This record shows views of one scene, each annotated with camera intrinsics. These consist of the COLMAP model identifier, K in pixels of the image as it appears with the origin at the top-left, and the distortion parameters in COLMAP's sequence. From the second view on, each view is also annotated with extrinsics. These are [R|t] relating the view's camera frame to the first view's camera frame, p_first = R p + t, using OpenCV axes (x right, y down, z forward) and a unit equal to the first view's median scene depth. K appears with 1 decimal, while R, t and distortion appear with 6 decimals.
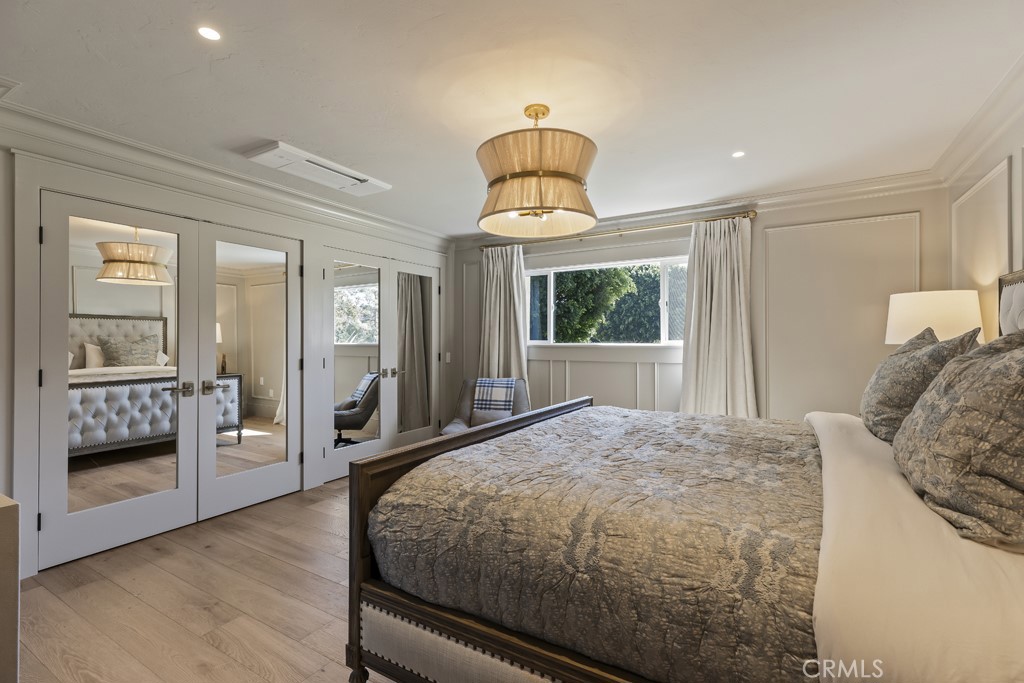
lens RADIAL K [[461.9, 0, 510.3], [0, 461.9, 339.5], [0, 0, 1]] dist [0.003405, -0.000211]
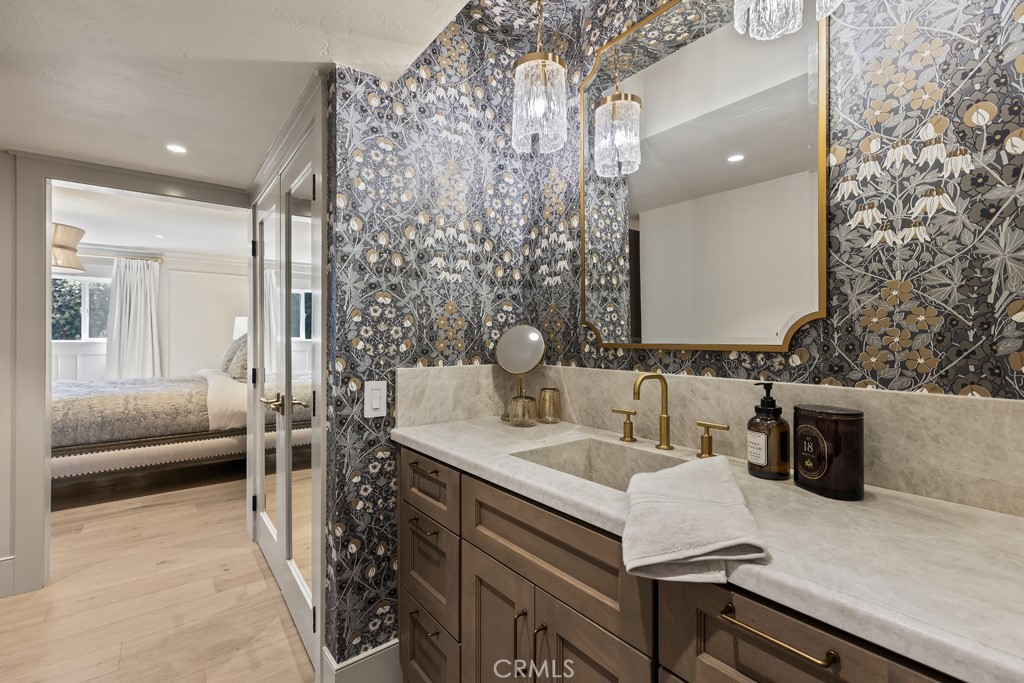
lens RADIAL K [[461.9, 0, 514.0], [0, 461.9, 339.9], [0, 0, 1]] dist [0.003405, -0.000211]
pose [[0.366736, 0.002620, 0.930322, -0.523240], [-0.002683, 0.999995, -0.001759, 0.006610], [-0.930321, -0.001851, 0.366741, -0.735166]]
